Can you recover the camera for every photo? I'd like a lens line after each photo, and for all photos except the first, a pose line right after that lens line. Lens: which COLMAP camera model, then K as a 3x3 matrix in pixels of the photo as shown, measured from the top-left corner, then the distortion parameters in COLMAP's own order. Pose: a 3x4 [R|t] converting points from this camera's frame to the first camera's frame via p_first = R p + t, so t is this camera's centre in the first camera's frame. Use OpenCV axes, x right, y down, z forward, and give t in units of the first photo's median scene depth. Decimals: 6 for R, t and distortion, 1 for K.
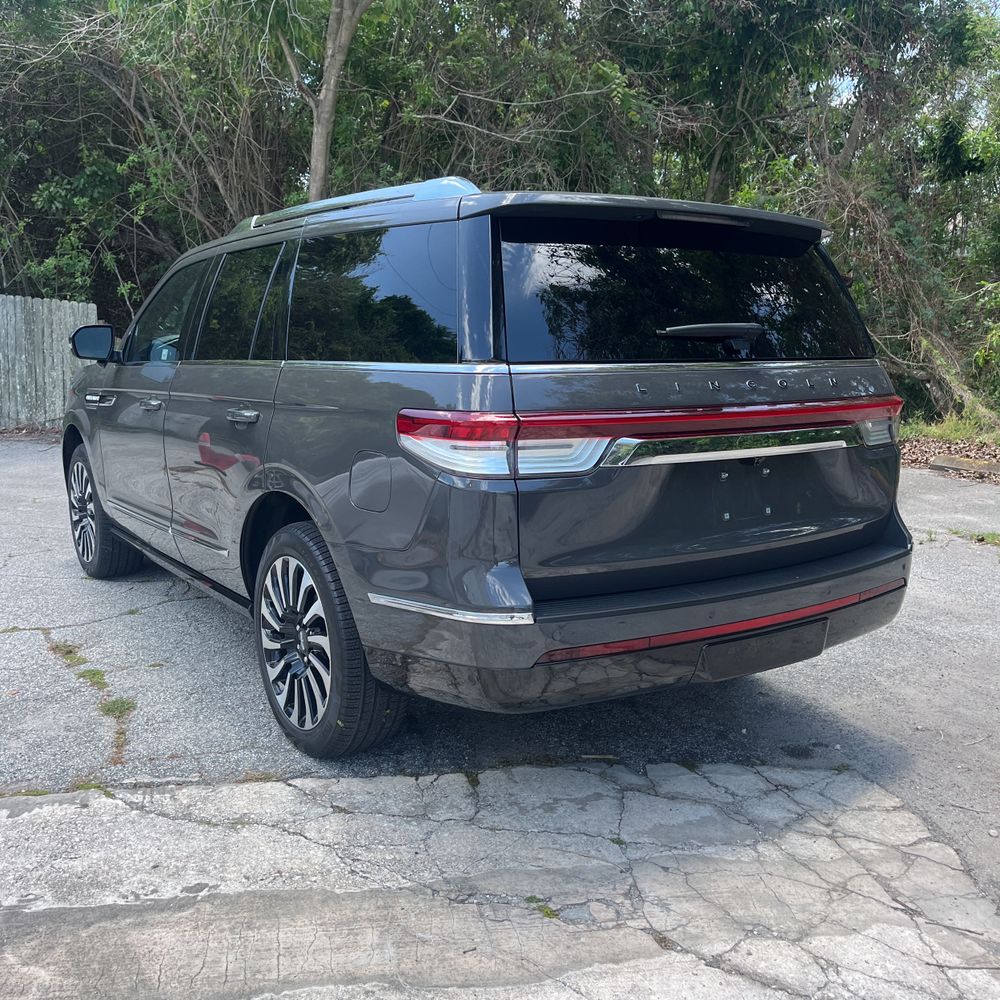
lens RADIAL K [[1018.5, 0, 496.7], [0, 1018.5, 499.5], [0, 0, 1]] dist [0.014445, 0.000000]
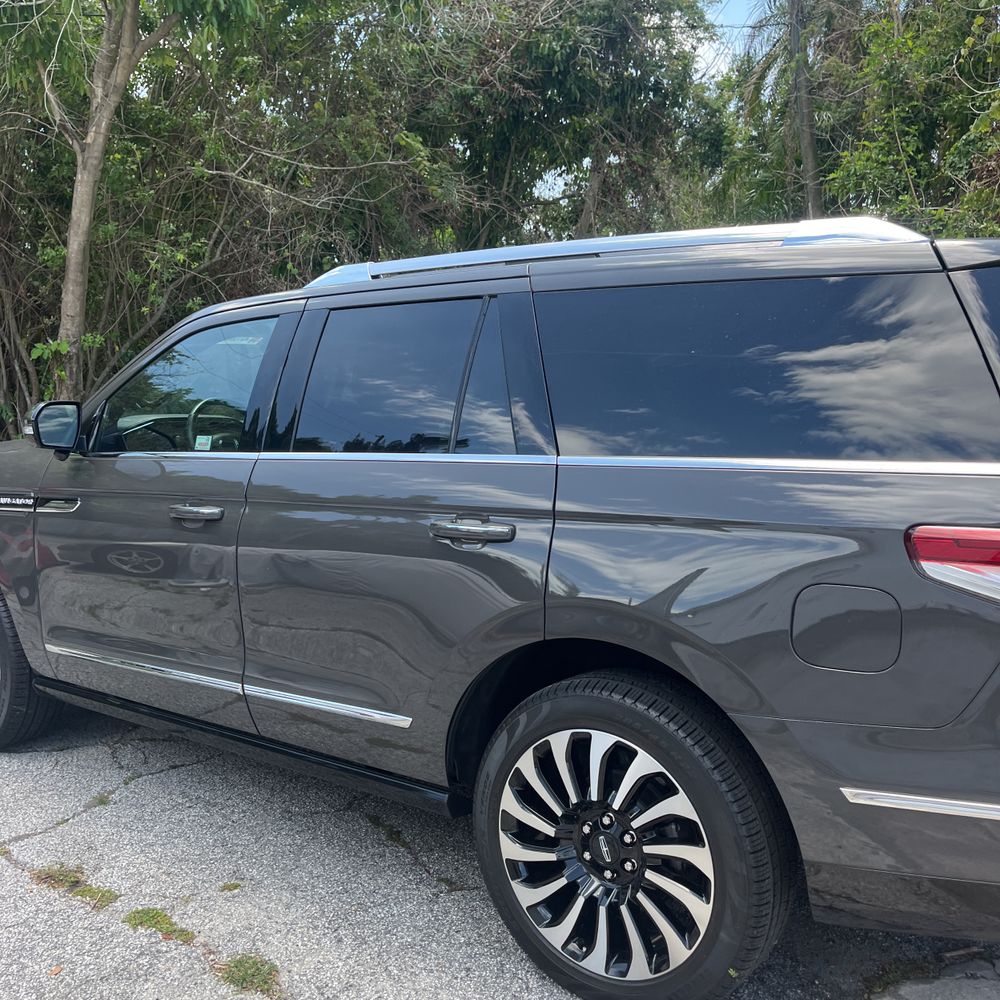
lens RADIAL K [[1018.5, 0, 498.7], [0, 1018.5, 497.8], [0, 0, 1]] dist [0.014445, 0.000000]
pose [[0.946346, -0.020302, 0.322516, -0.129764], [0.044497, 0.996704, -0.067827, -0.016023], [-0.320076, 0.078538, 0.944131, 0.089866]]
